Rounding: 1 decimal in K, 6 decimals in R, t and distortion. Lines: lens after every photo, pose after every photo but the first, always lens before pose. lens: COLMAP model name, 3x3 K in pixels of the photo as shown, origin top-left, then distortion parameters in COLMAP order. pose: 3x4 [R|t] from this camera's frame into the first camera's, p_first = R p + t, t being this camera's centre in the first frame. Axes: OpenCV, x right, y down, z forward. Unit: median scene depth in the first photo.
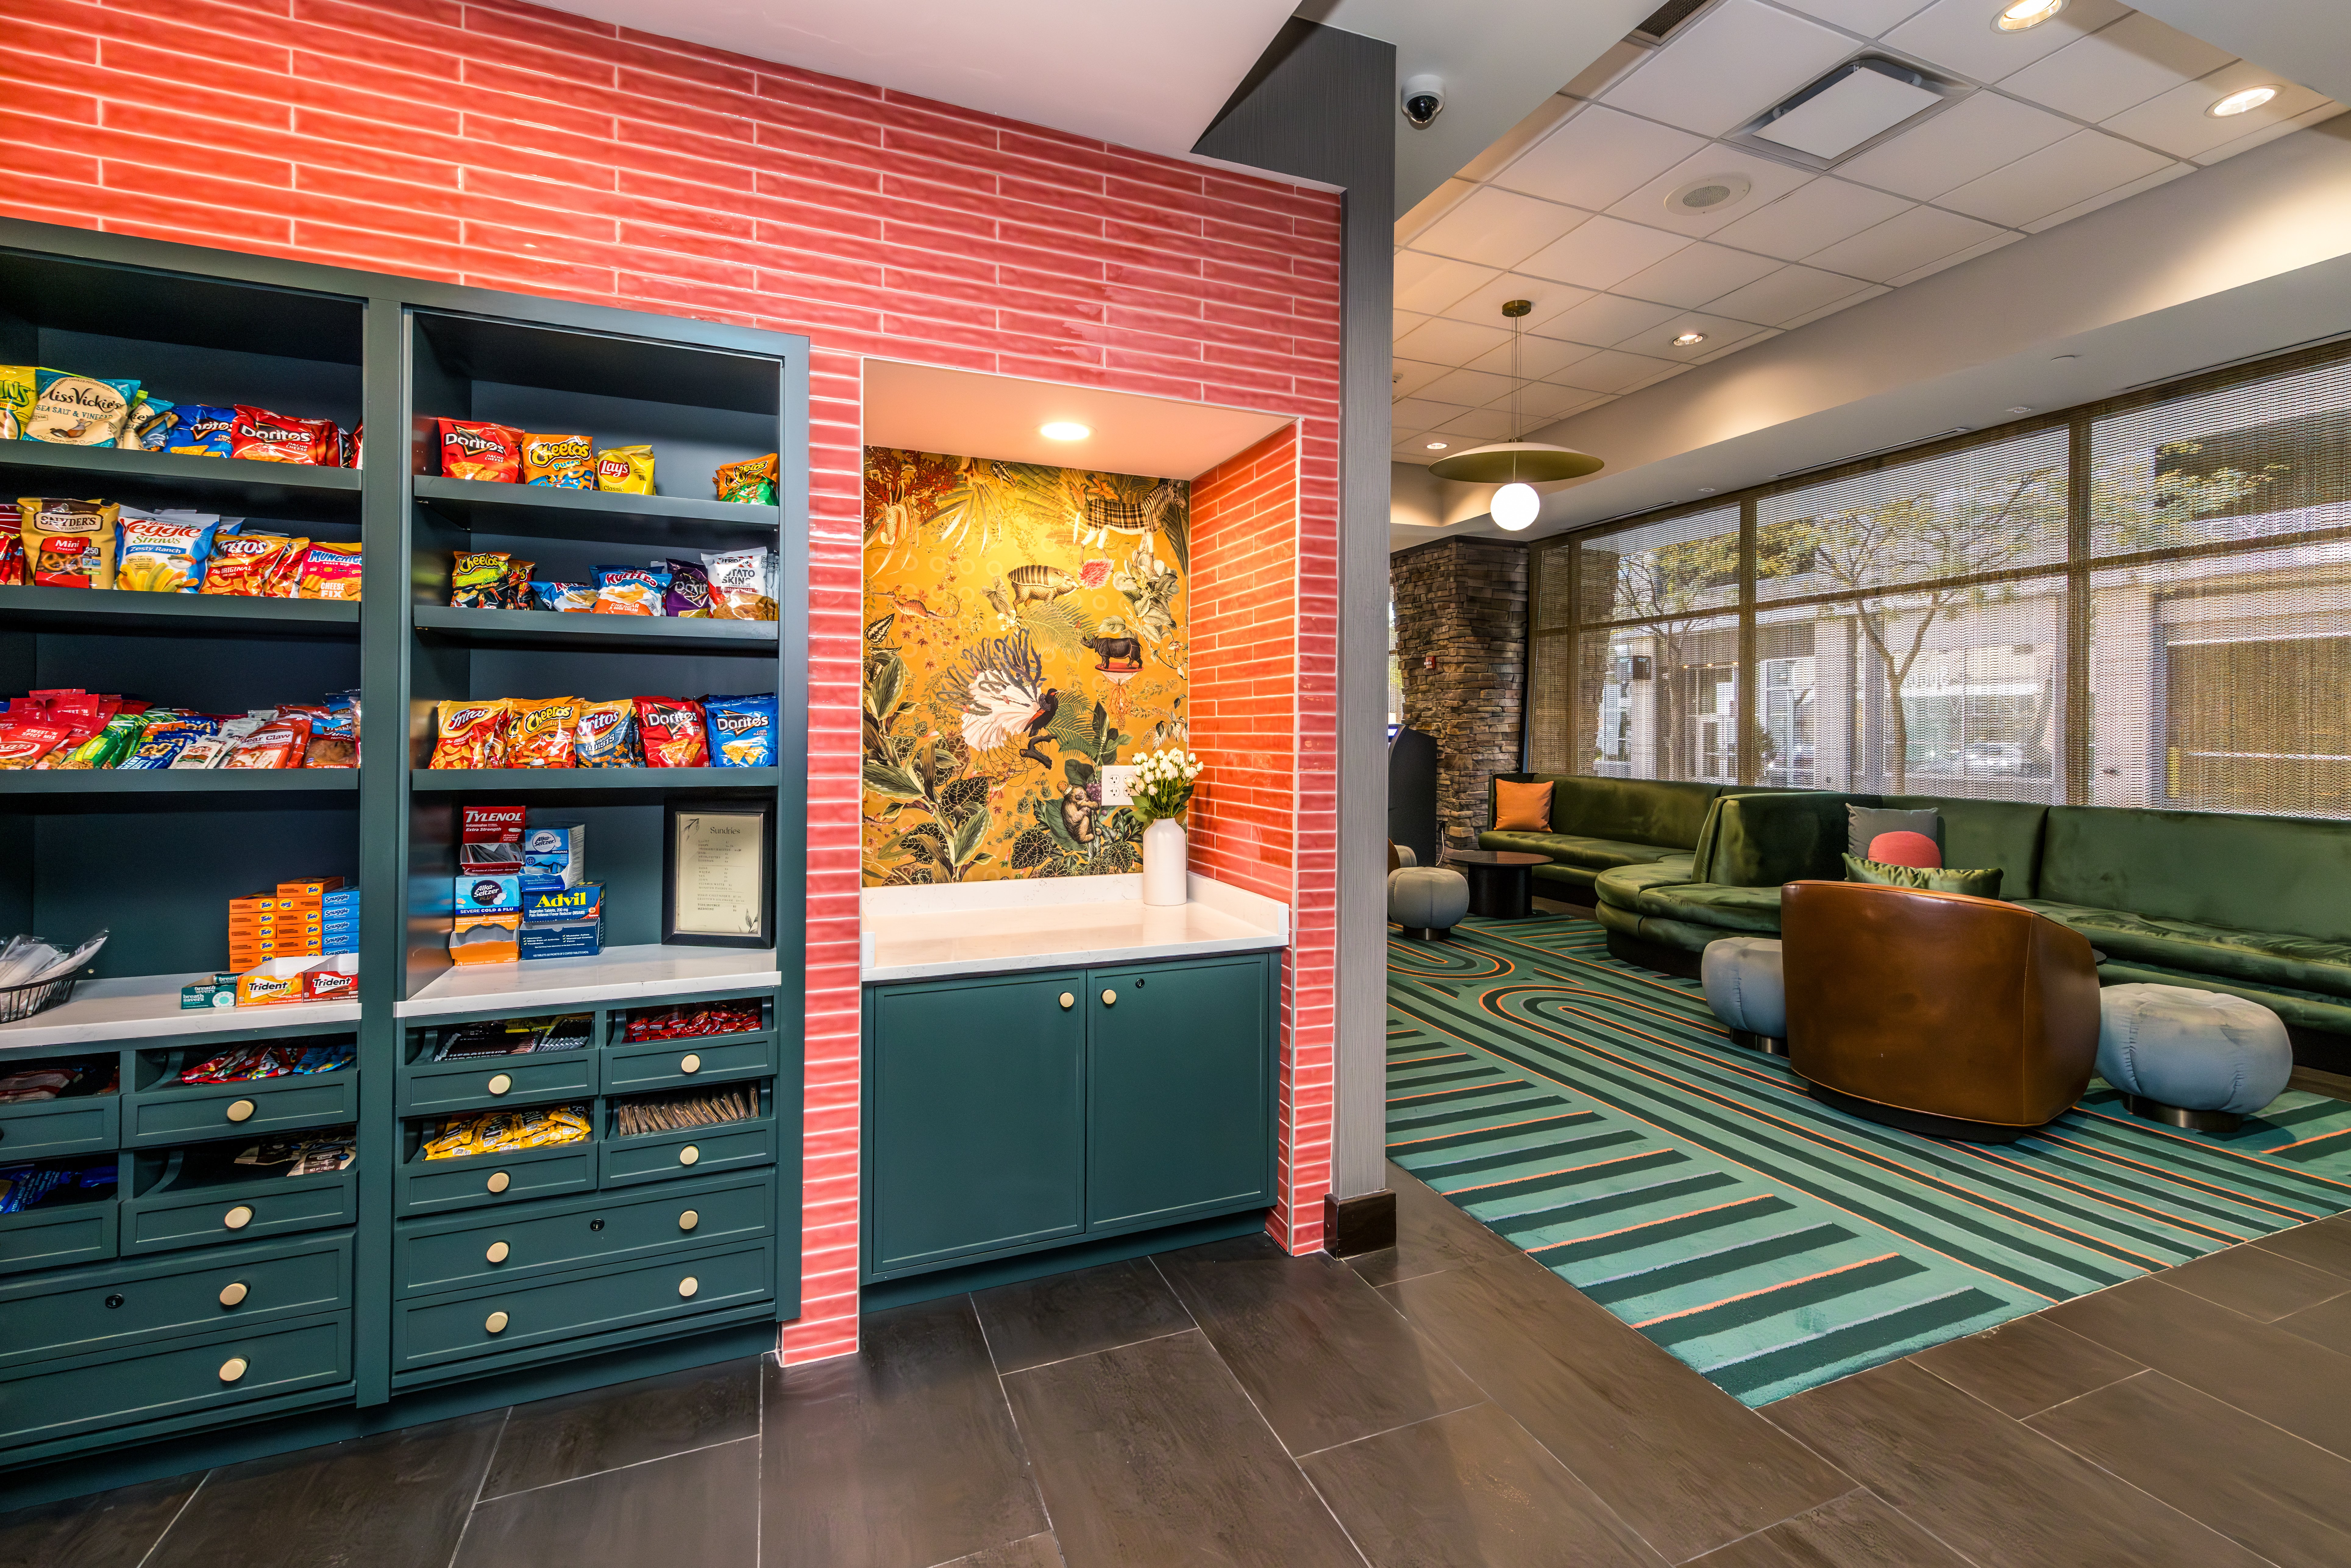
lens RADIAL K [[1034.0, 0, 1198.0], [0, 1034.0, 732.8], [0, 0, 1]] dist [-0.002037, -0.000134]
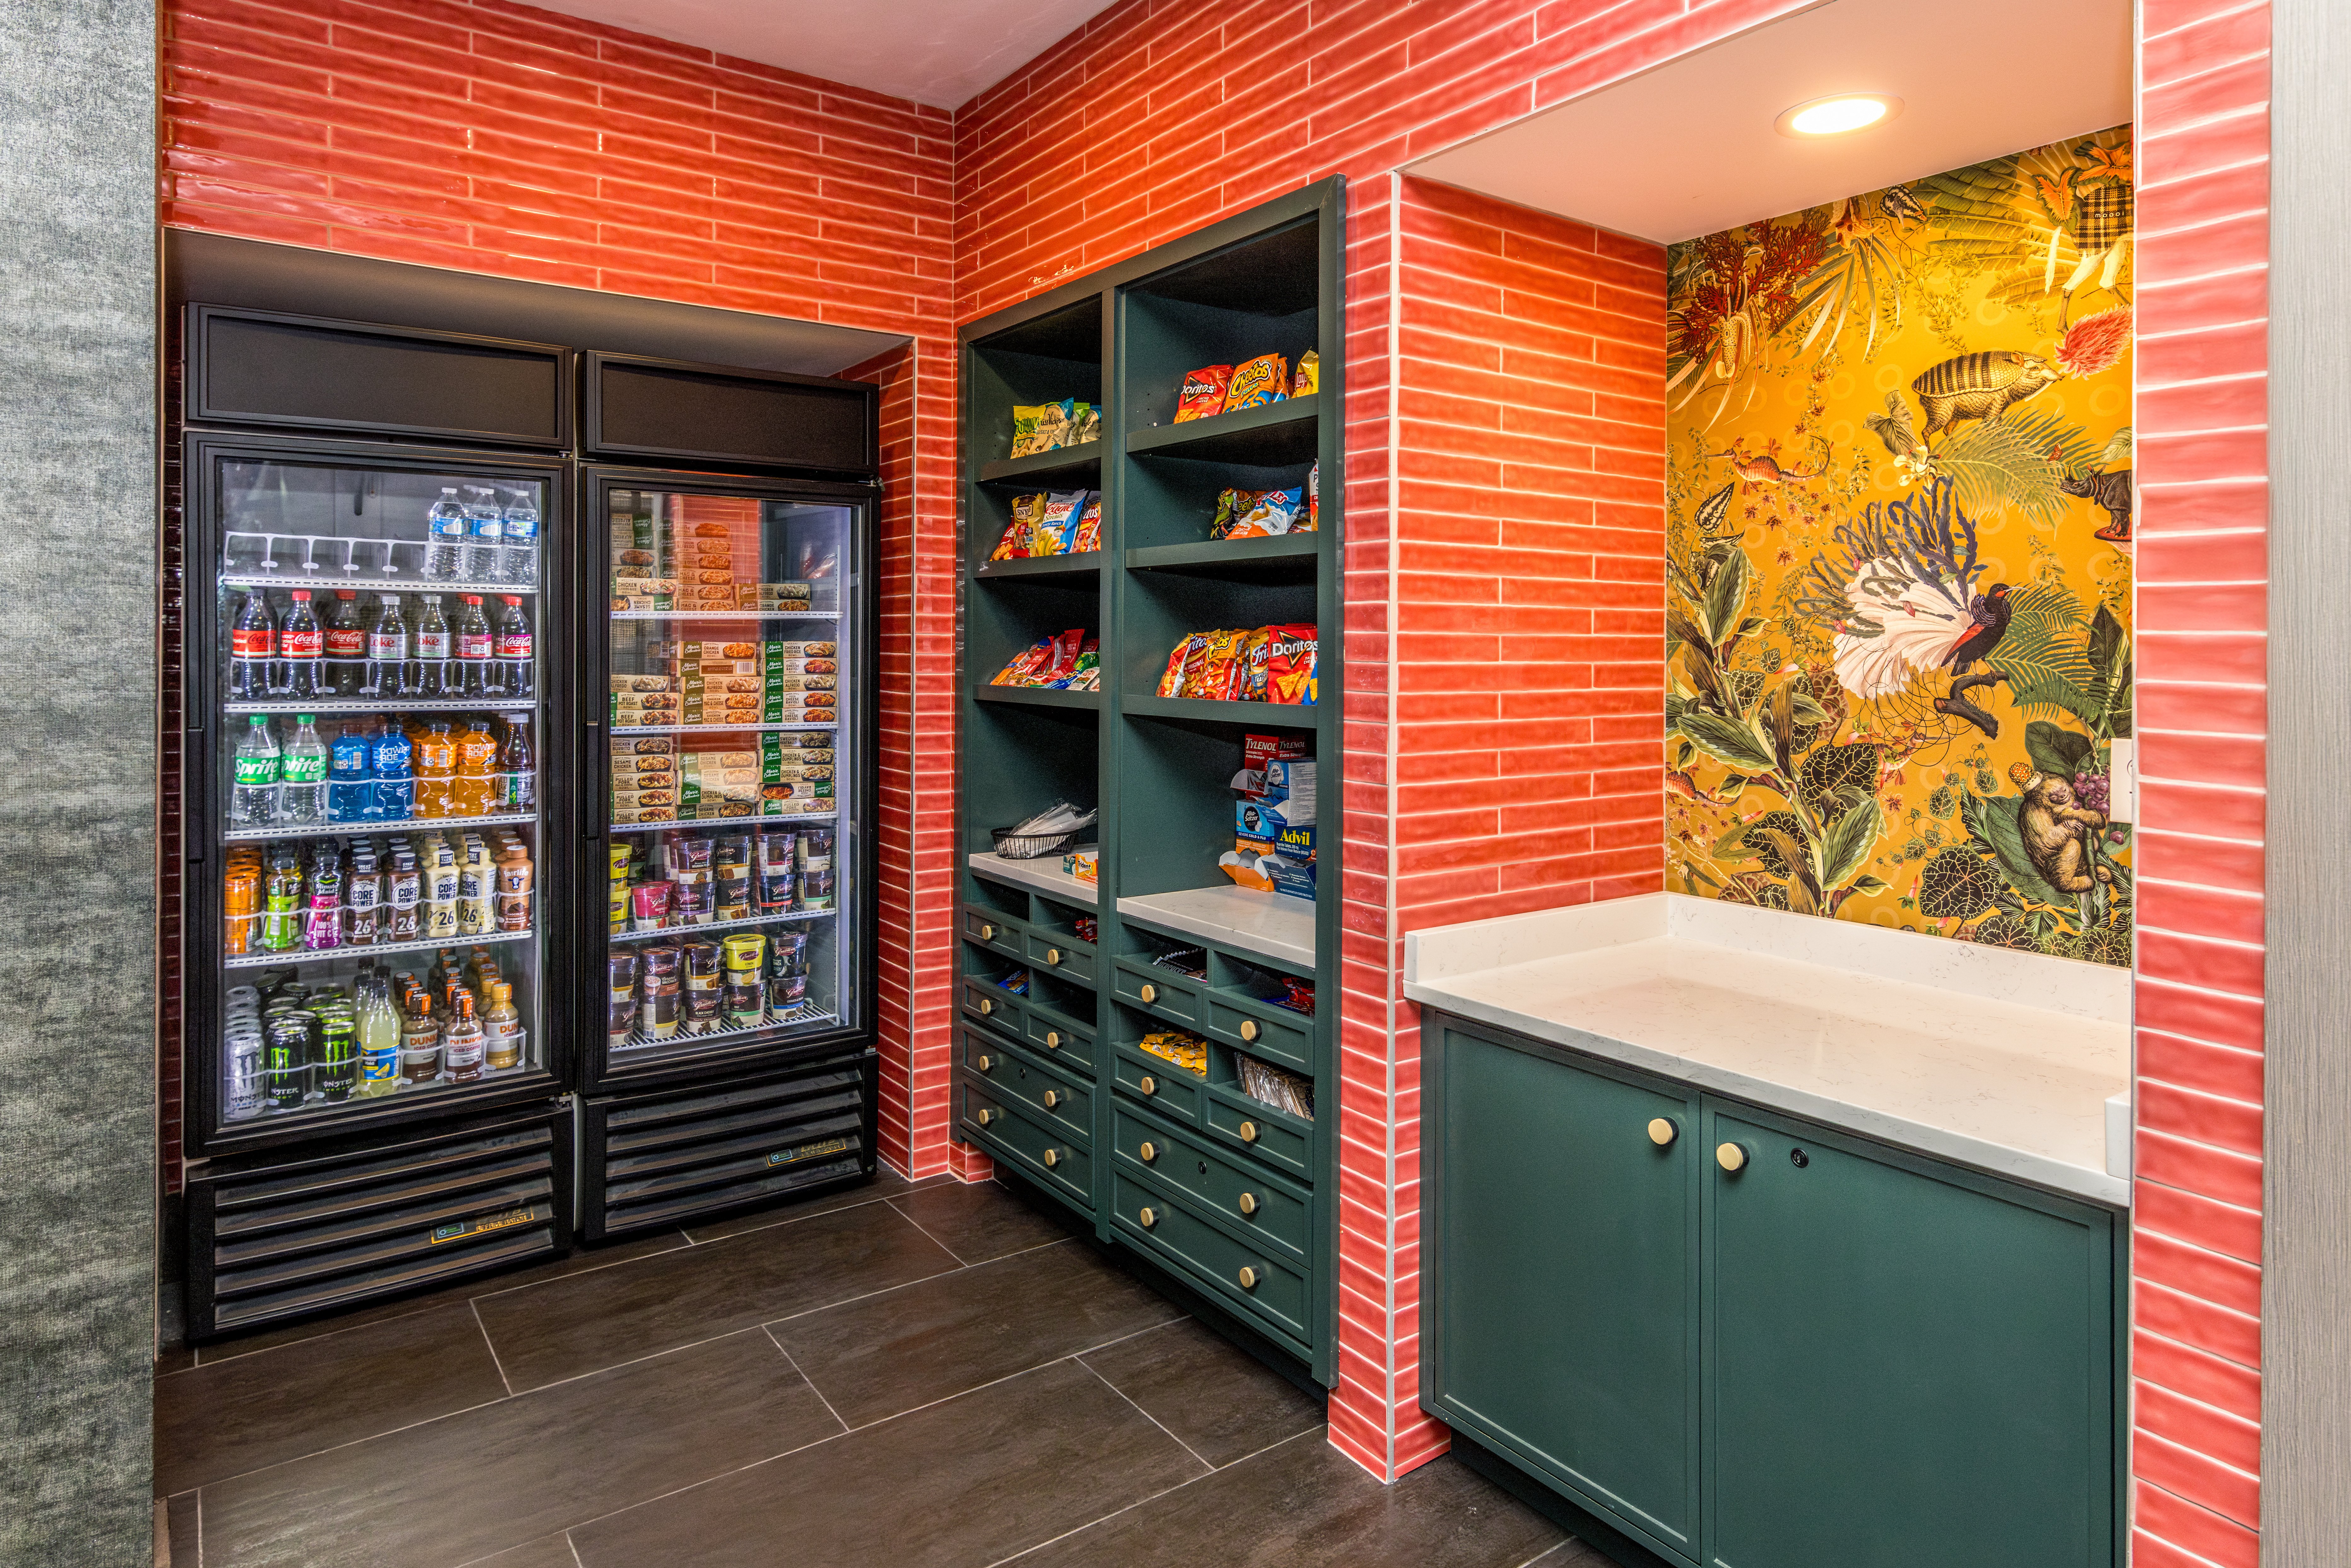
lens RADIAL K [[1363.7, 0, 1181.6], [0, 1363.7, 646.4], [0, 0, 1]] dist [0.005387, 0.000468]
pose [[0.229705, -0.005823, -0.973243, 0.447607], [-0.005327, 0.999960, -0.007240, -0.004392], [0.973246, 0.006847, 0.229665, 0.454073]]
